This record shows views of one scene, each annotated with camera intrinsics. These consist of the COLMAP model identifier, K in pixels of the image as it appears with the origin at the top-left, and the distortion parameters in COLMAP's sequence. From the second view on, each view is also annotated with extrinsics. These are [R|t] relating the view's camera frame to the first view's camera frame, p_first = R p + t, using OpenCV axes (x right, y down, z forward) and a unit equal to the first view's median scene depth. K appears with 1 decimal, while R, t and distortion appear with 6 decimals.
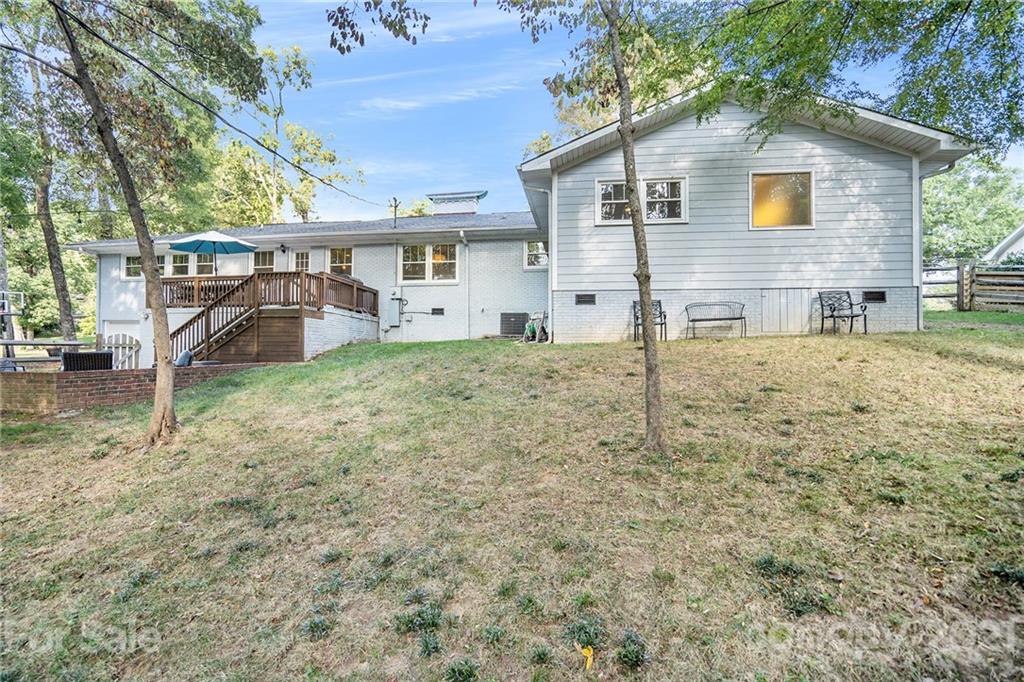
lens RADIAL K [[473.4, 0, 512.0], [0, 473.4, 341.0], [0, 0, 1]] dist [-0.022084, 0.000165]
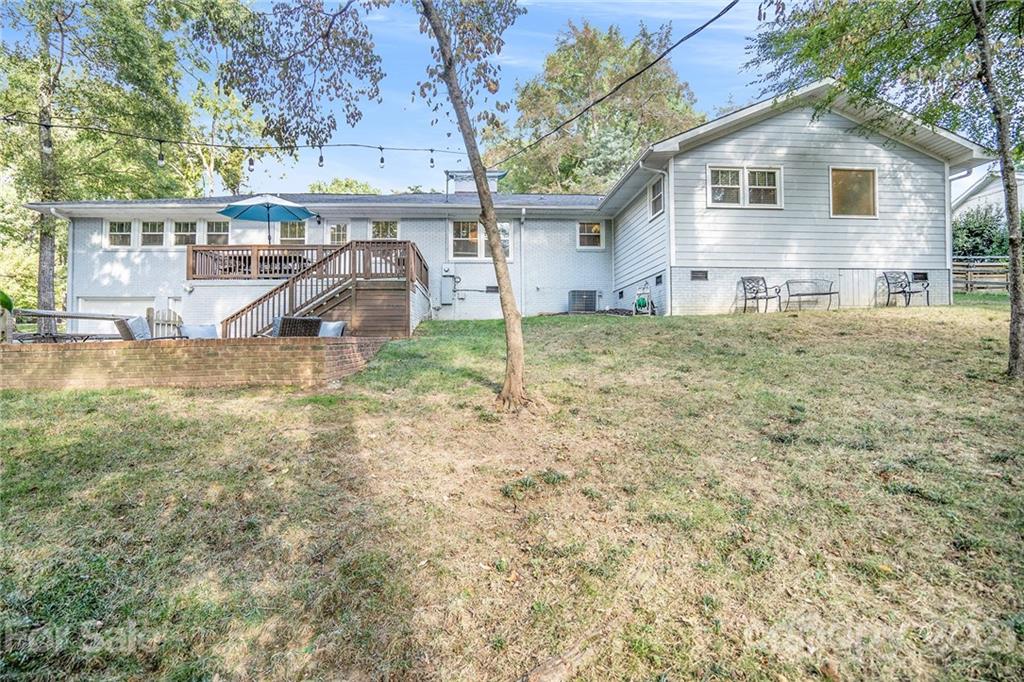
lens RADIAL K [[468.7, 0, 512.0], [0, 468.7, 341.0], [0, 0, 1]] dist [-0.010292, 0.000544]
pose [[0.977068, -0.011329, 0.212627, -0.444569], [0.006143, 0.999668, 0.025036, 0.029894], [-0.212840, -0.023156, 0.976813, 0.034341]]
